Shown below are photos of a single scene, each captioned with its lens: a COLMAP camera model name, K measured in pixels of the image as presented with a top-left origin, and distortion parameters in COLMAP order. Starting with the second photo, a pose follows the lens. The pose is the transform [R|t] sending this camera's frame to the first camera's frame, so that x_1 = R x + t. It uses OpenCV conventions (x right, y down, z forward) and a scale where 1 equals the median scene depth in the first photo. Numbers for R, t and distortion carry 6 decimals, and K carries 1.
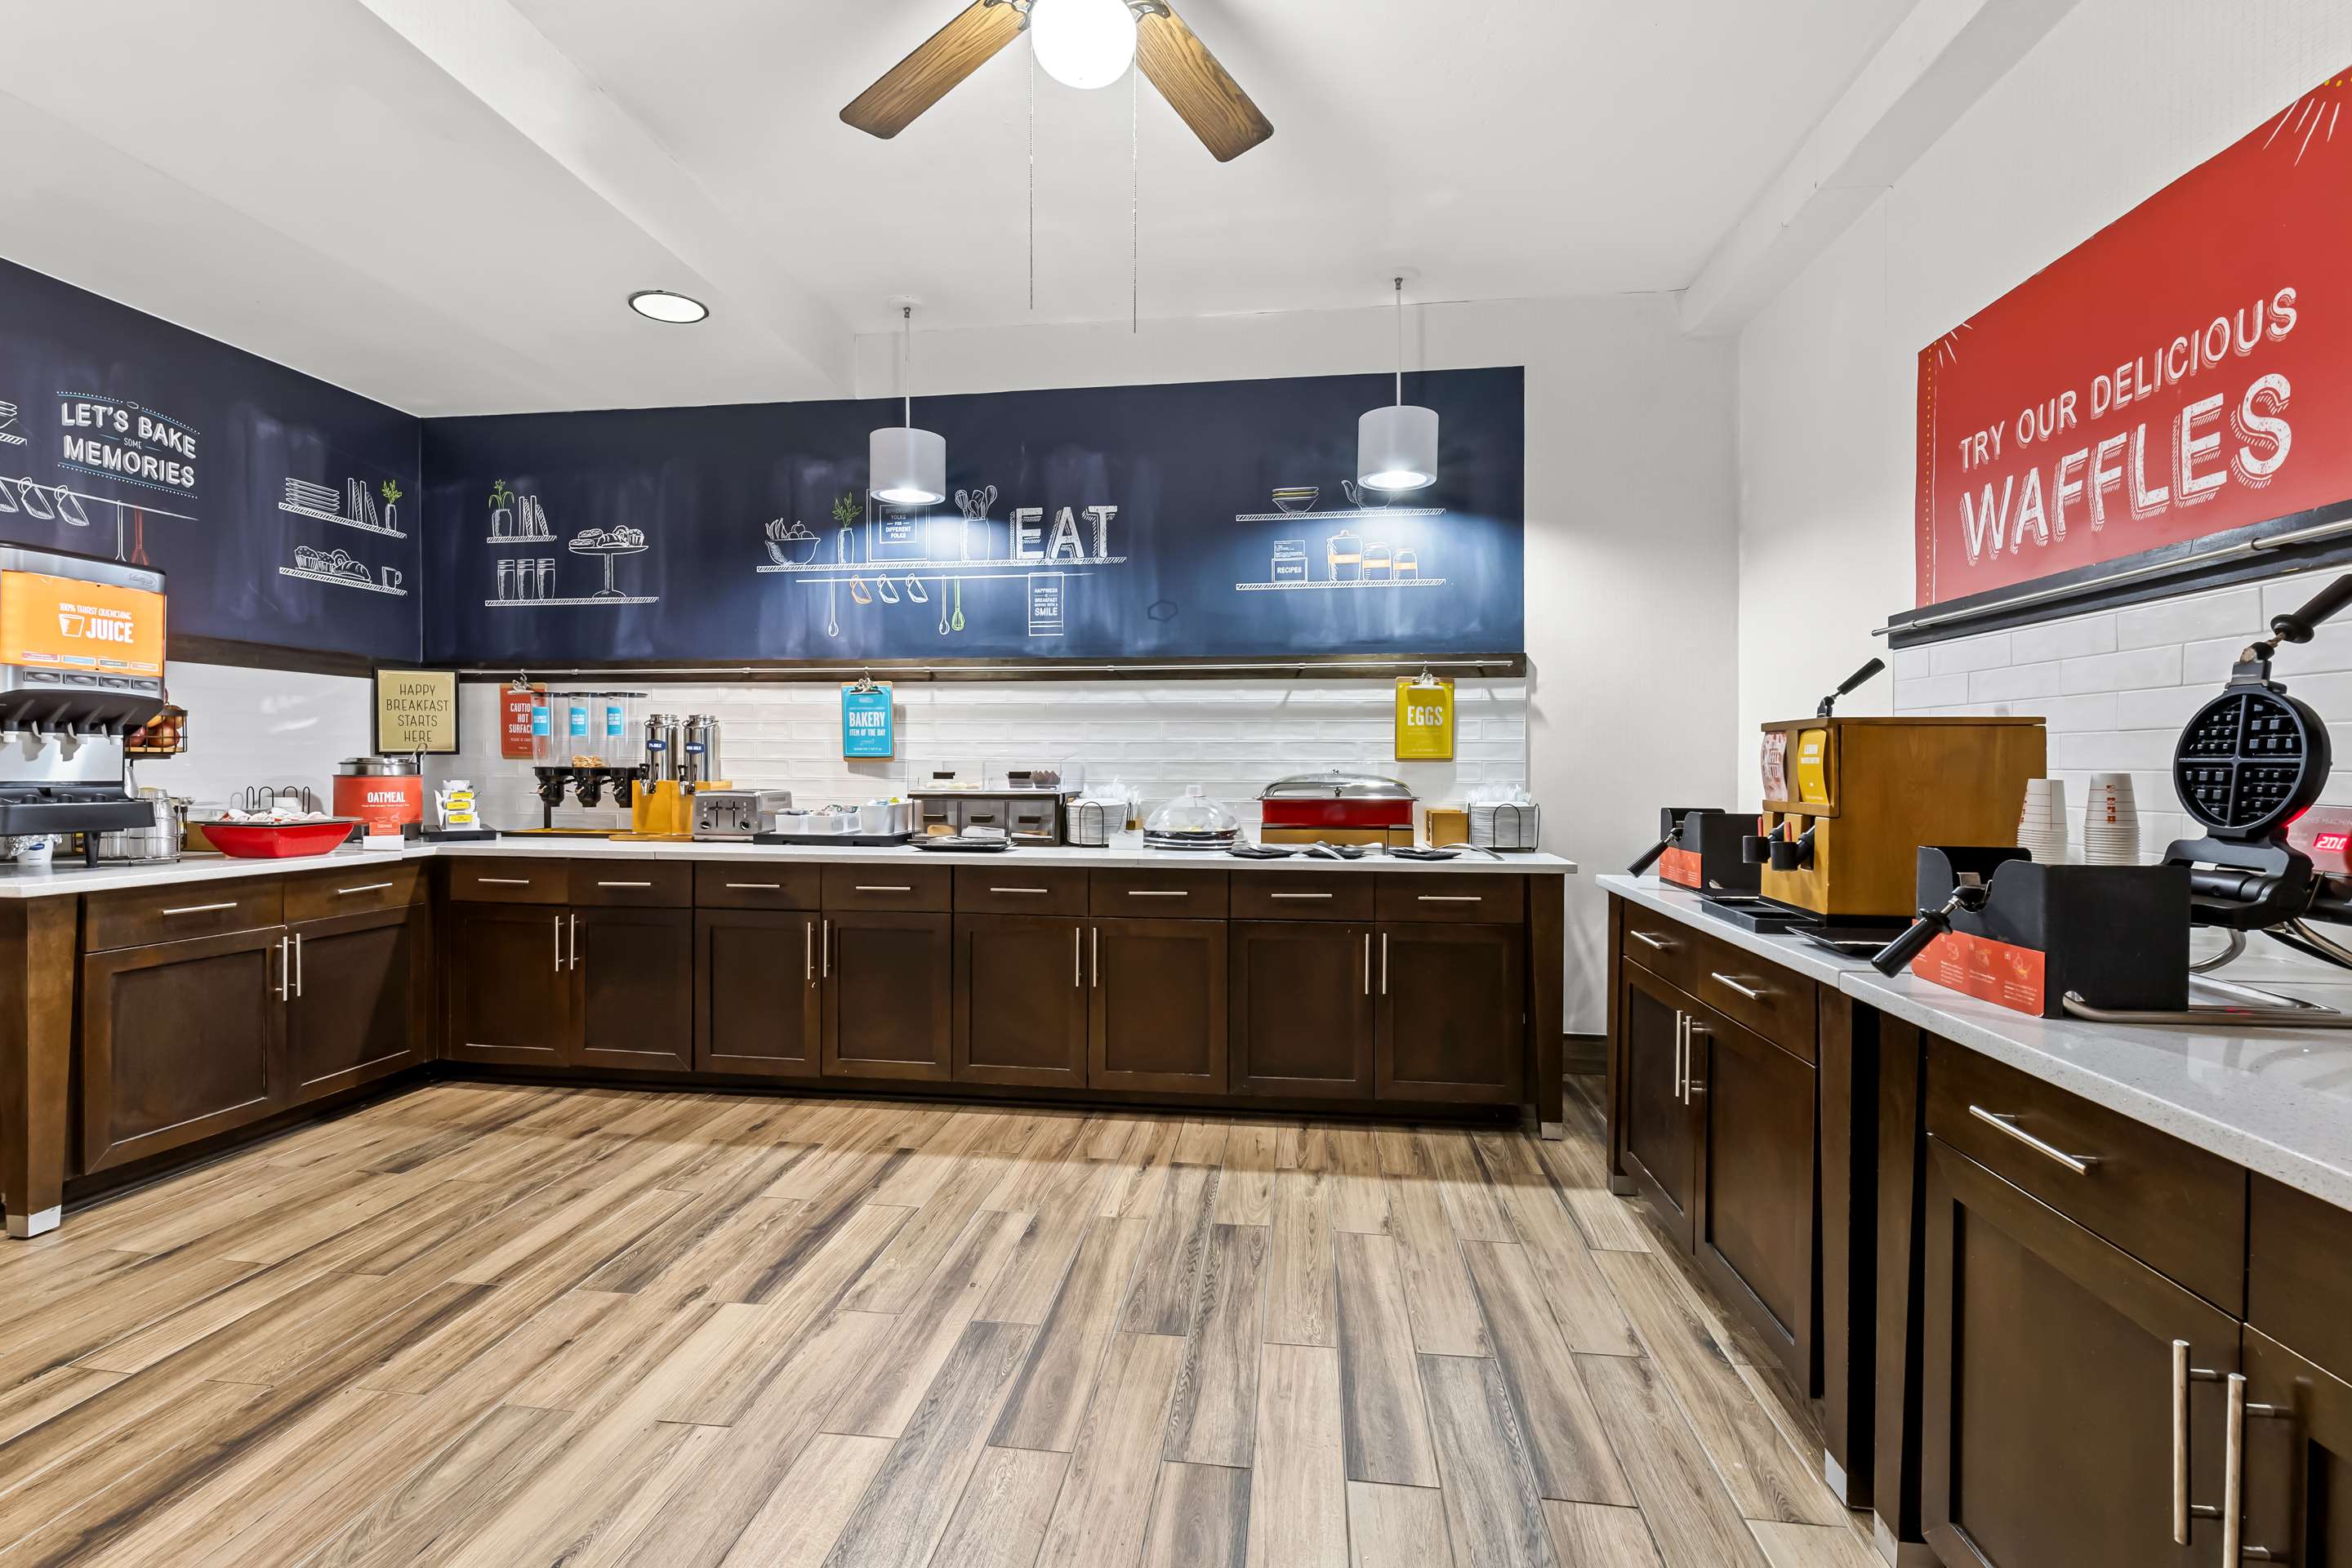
lens RADIAL K [[1023.5, 0, 1174.7], [0, 1023.5, 774.1], [0, 0, 1]] dist [0.000255, -0.000927]
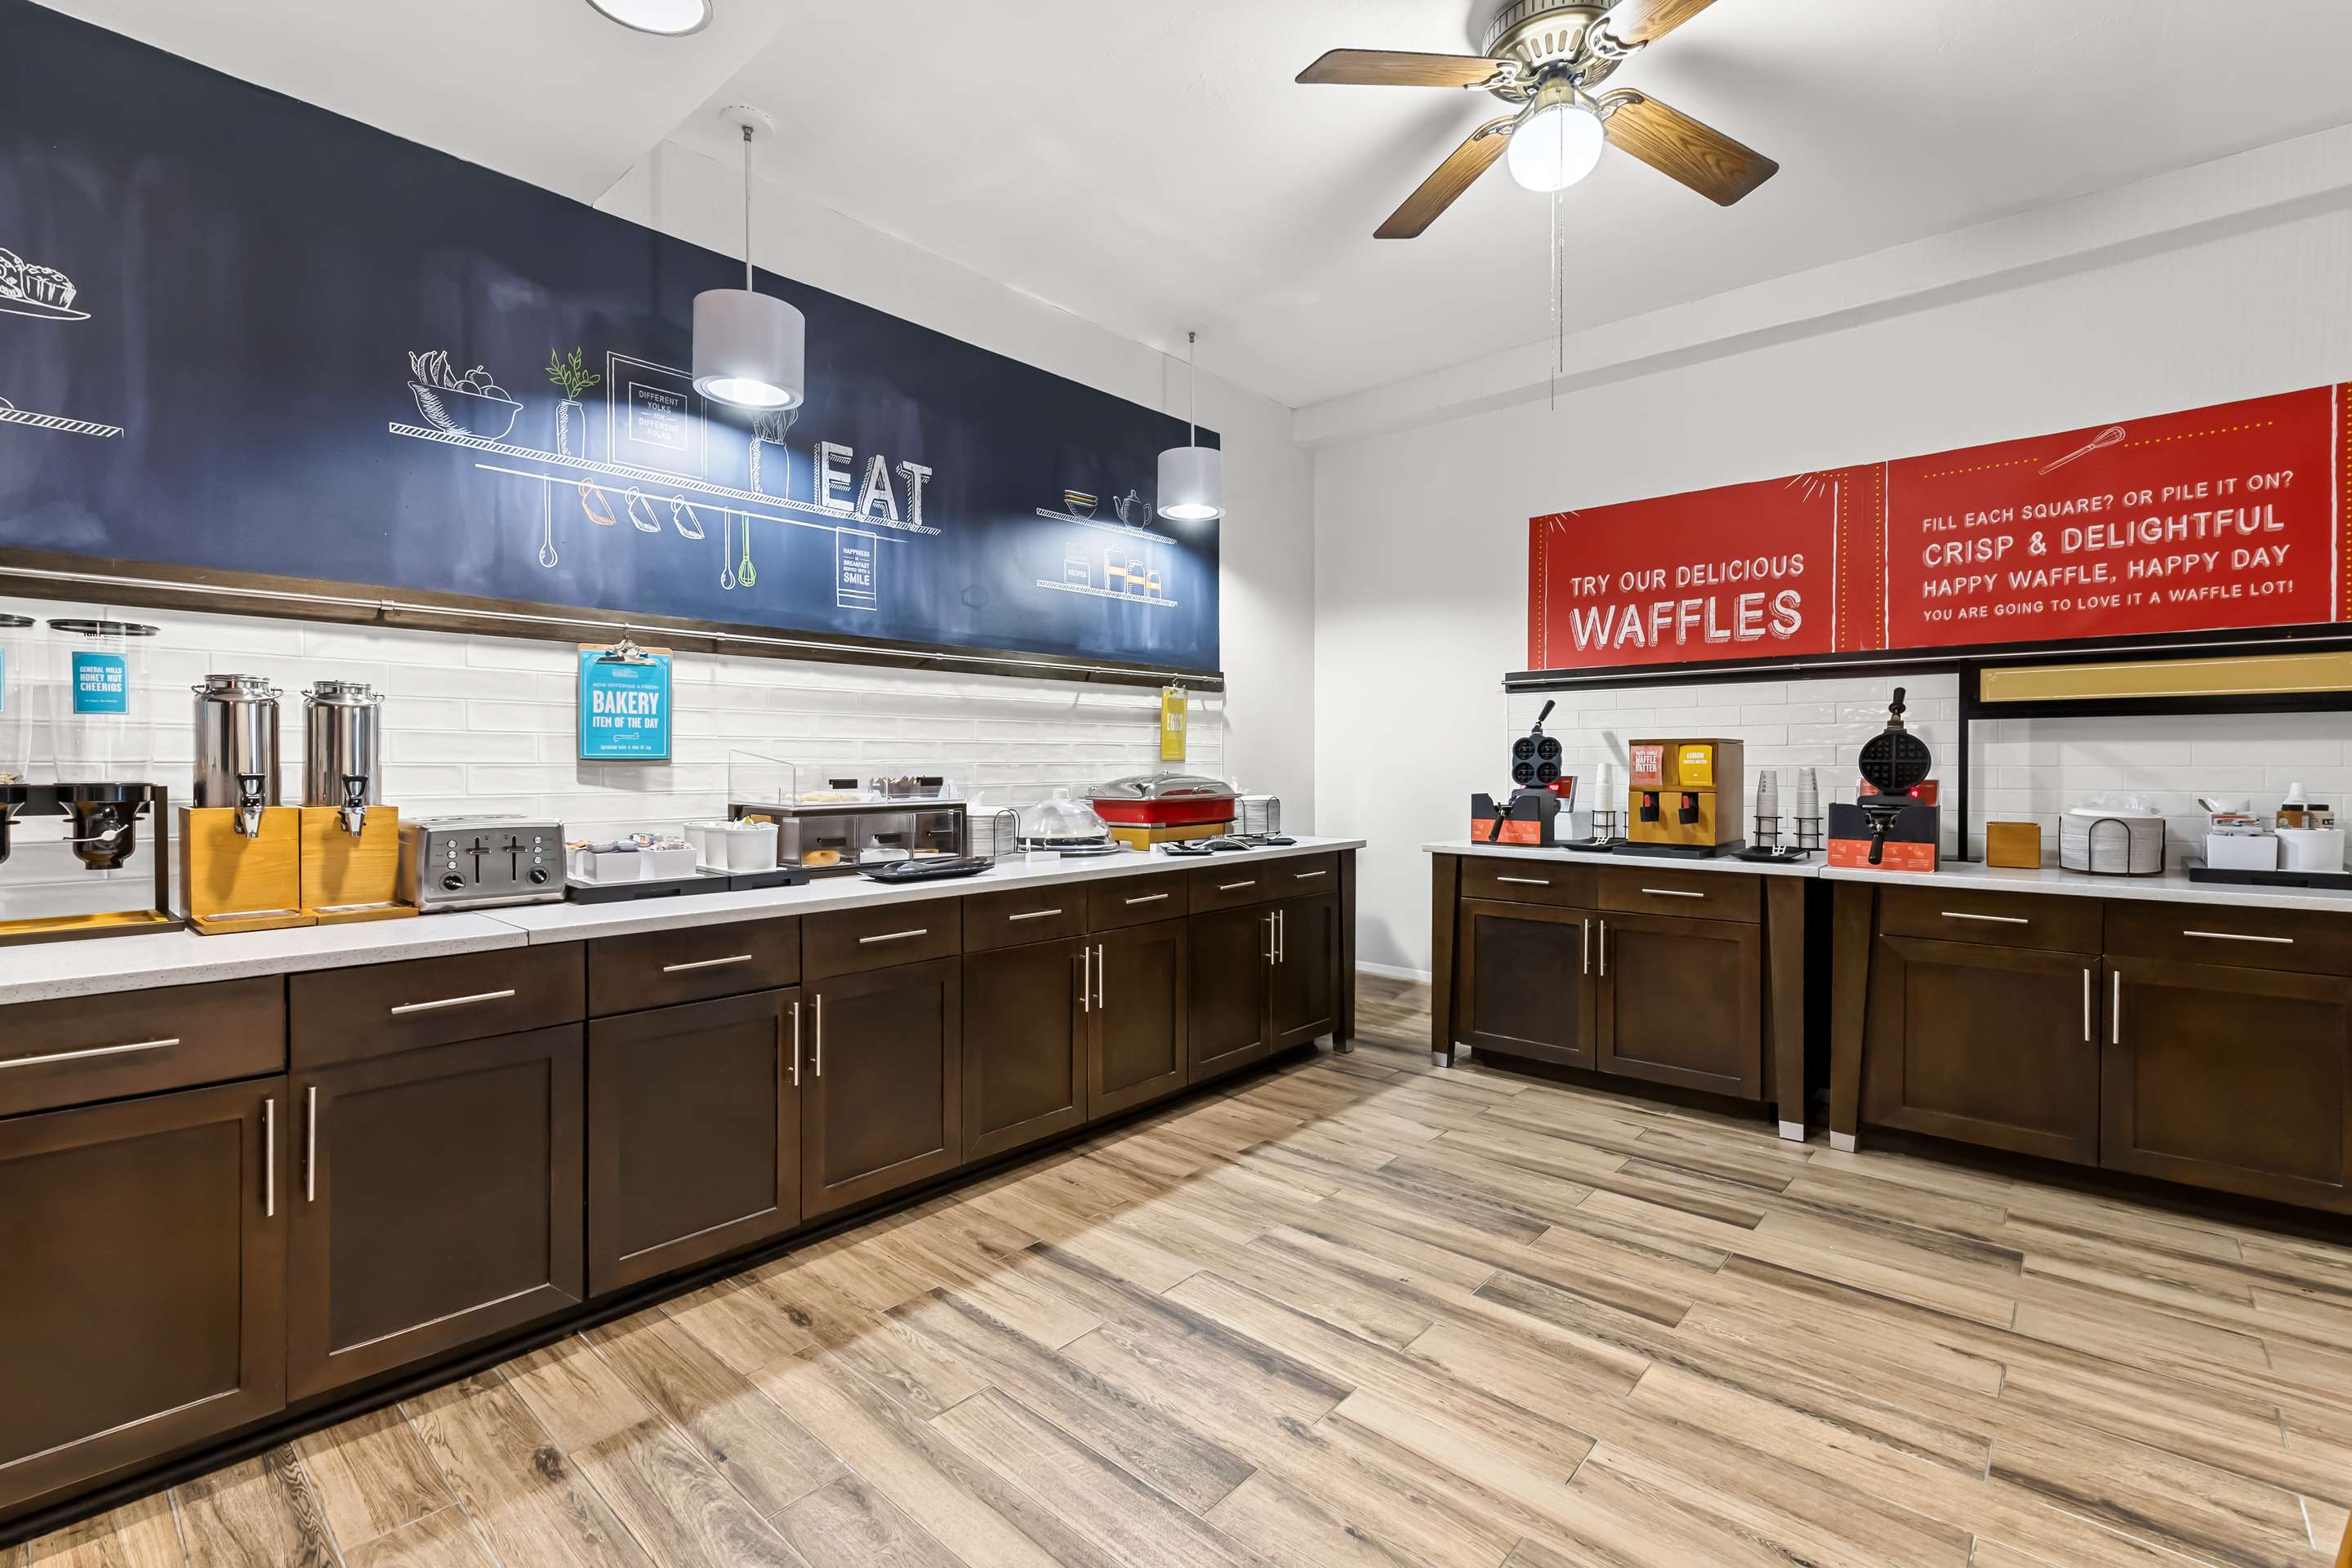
lens RADIAL K [[1023.5, 0, 1171.9], [0, 1023.5, 774.4], [0, 0, 1]] dist [0.000255, -0.000927]
pose [[0.577055, -0.013929, 0.816587, -0.792429], [0.012471, 0.999888, 0.008242, -0.009978], [-0.816610, 0.005428, 0.577164, 0.411273]]
